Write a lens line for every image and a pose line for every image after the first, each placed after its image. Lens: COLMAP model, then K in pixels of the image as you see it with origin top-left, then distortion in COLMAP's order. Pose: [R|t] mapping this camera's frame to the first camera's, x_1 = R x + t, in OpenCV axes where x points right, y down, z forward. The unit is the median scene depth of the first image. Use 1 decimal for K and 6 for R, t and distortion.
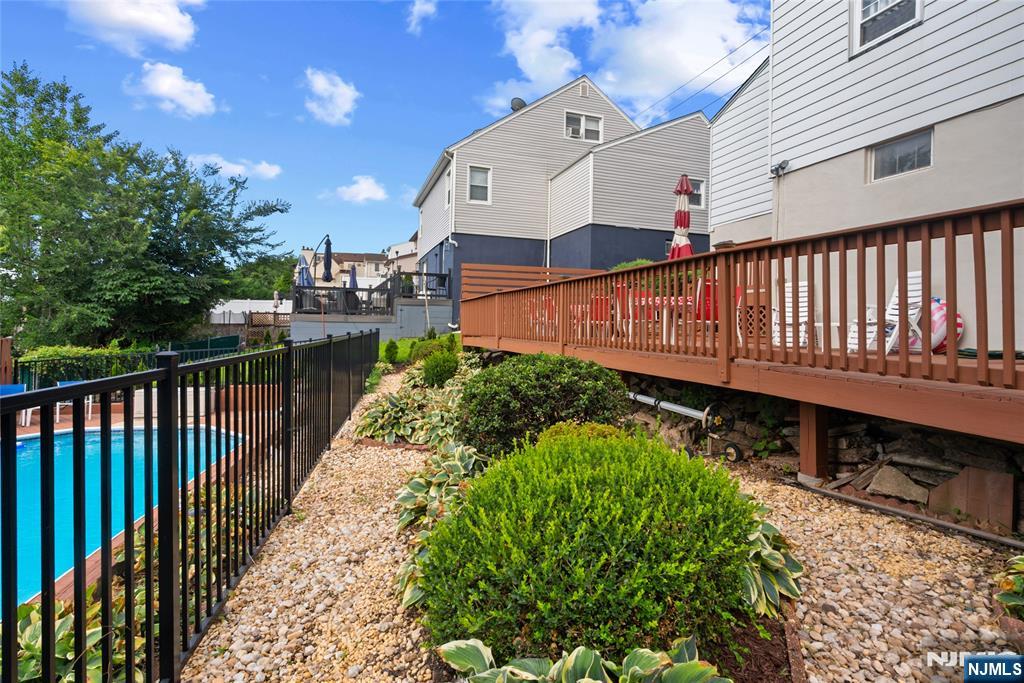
lens RADIAL K [[478.3, 0, 507.3], [0, 478.3, 319.6], [0, 0, 1]] dist [-0.002060, -0.000901]
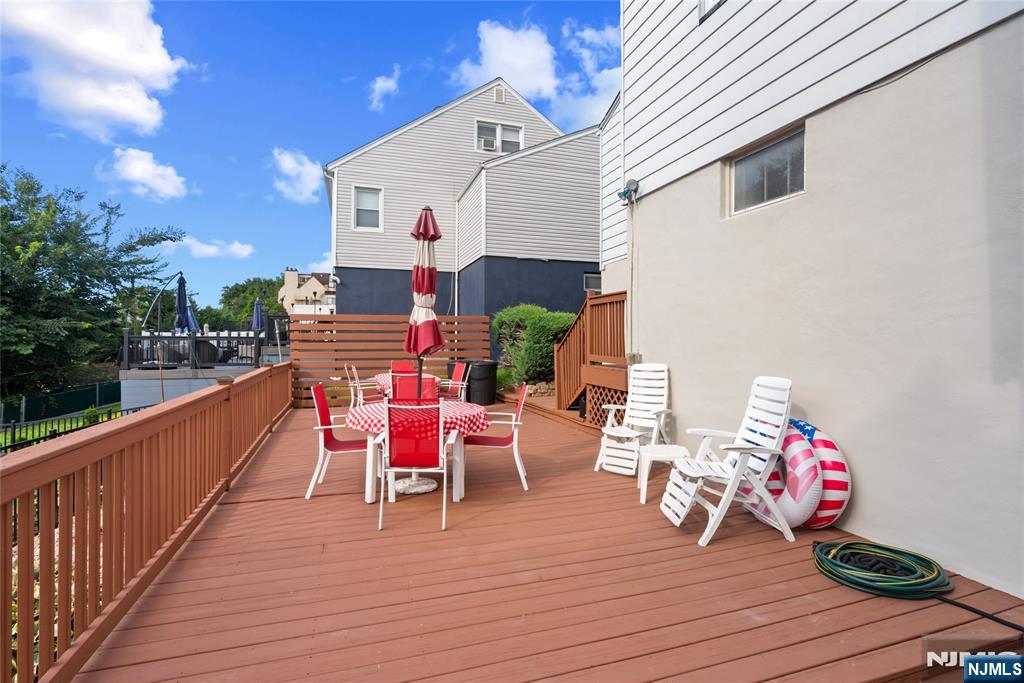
lens RADIAL K [[478.3, 0, 513.6], [0, 478.3, 343.2], [0, 0, 1]] dist [-0.002060, -0.000901]
pose [[0.999887, -0.014996, 0.001449, 0.197427], [0.014968, 0.999736, 0.017417, -0.055876], [-0.001709, -0.017393, 0.999847, 0.153205]]
